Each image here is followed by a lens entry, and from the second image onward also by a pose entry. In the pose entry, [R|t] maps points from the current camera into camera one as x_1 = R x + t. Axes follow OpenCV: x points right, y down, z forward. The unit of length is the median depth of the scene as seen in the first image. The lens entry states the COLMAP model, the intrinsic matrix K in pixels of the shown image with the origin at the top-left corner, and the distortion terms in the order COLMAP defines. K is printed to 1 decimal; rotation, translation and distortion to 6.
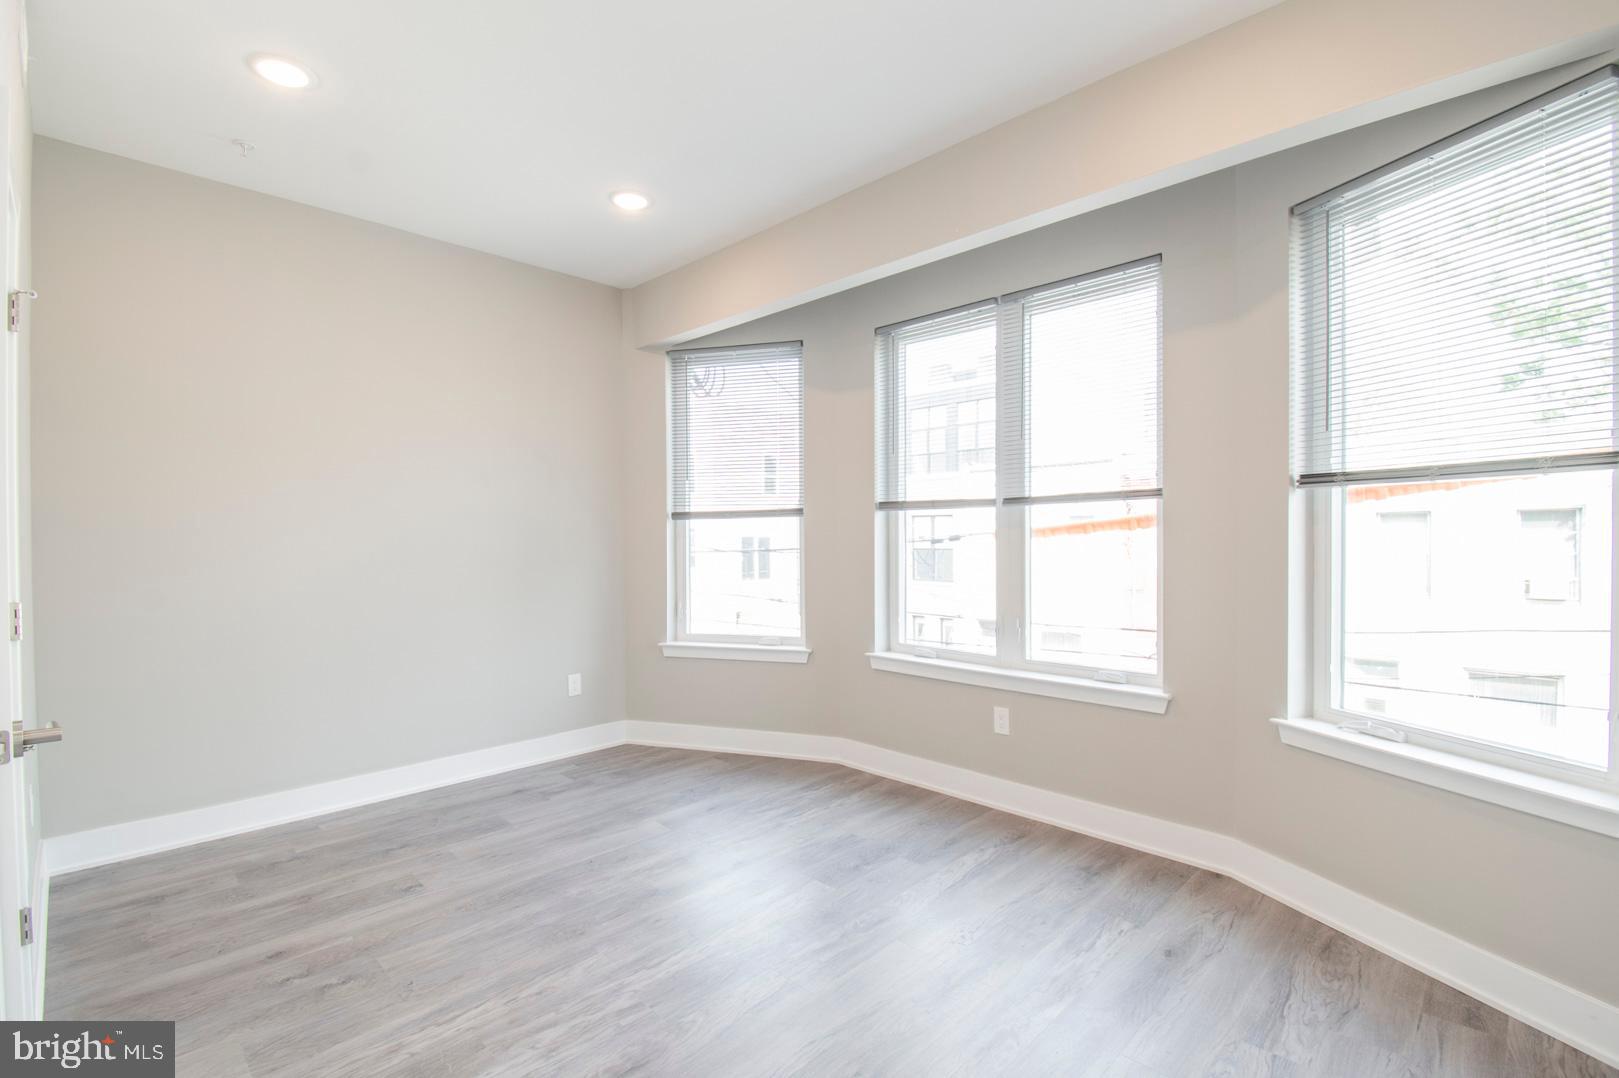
lens RADIAL K [[742.9, 0, 809.5], [0, 742.9, 539.0], [0, 0, 1]] dist [-0.000821, -0.017699]
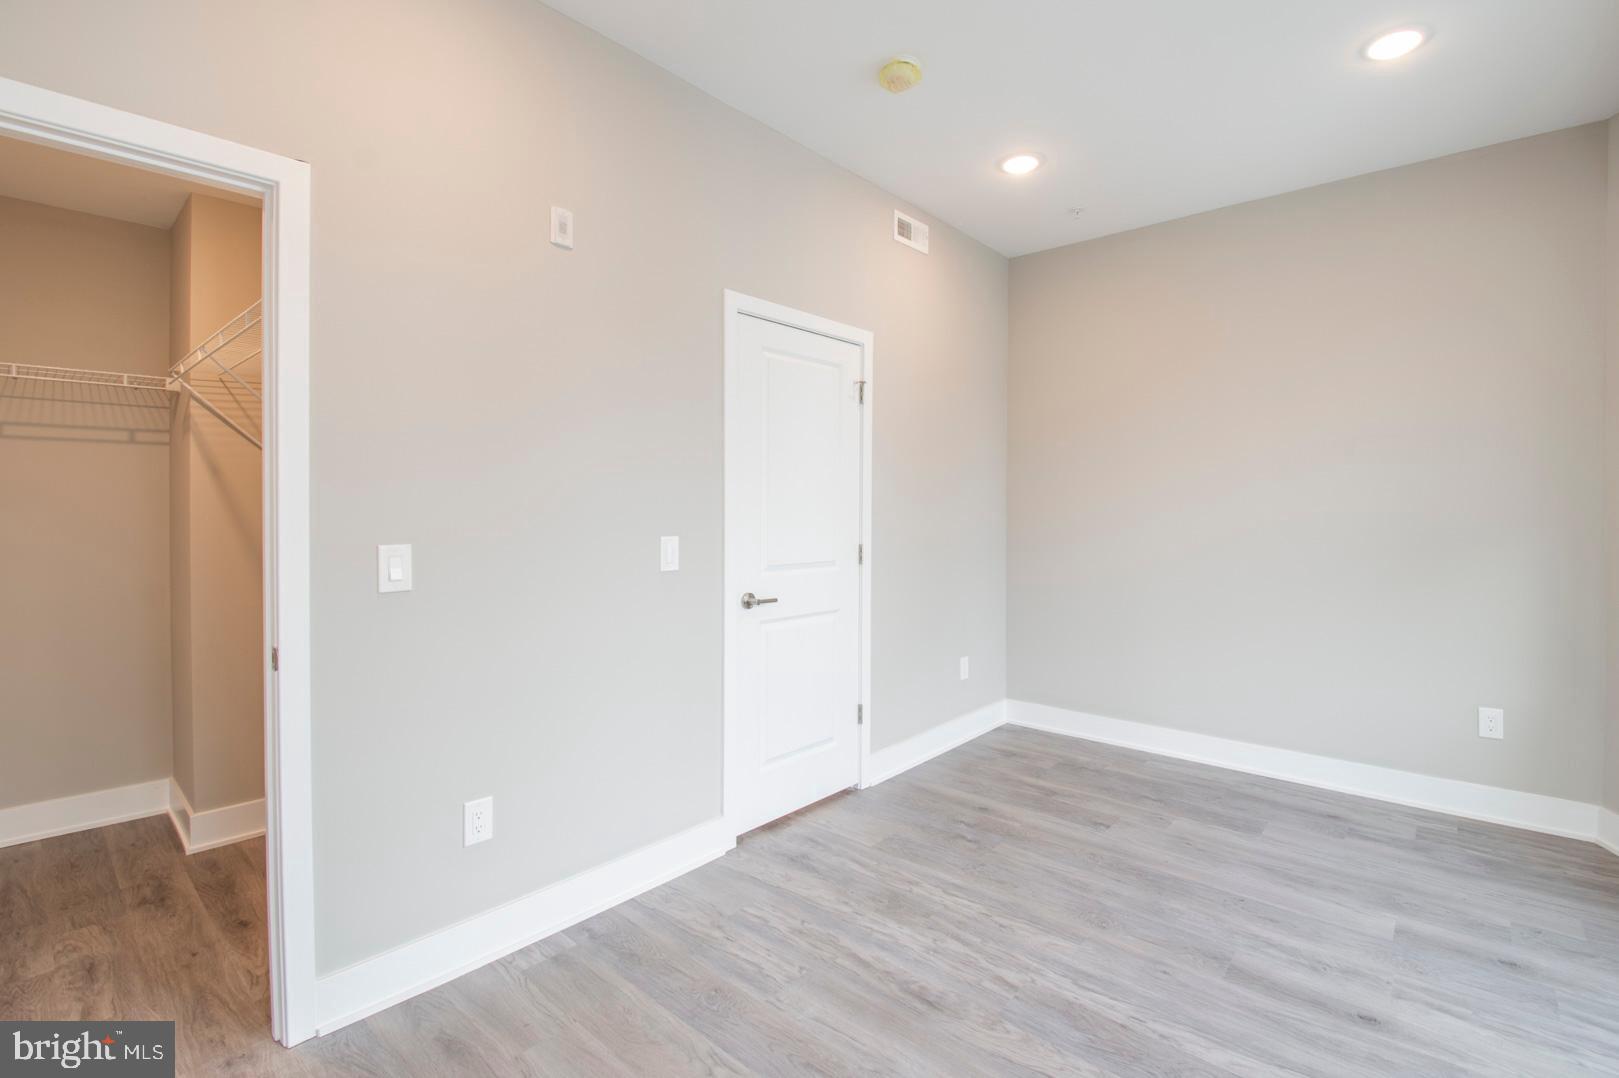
lens RADIAL K [[723.3, 0, 813.1], [0, 723.3, 515.6], [0, 0, 1]] dist [0.000680, -0.013684]
pose [[0.040903, 0.014861, -0.999053, 0.464466], [-0.008182, 0.999861, 0.014538, -0.008273], [0.999130, 0.007580, 0.041019, 0.449210]]
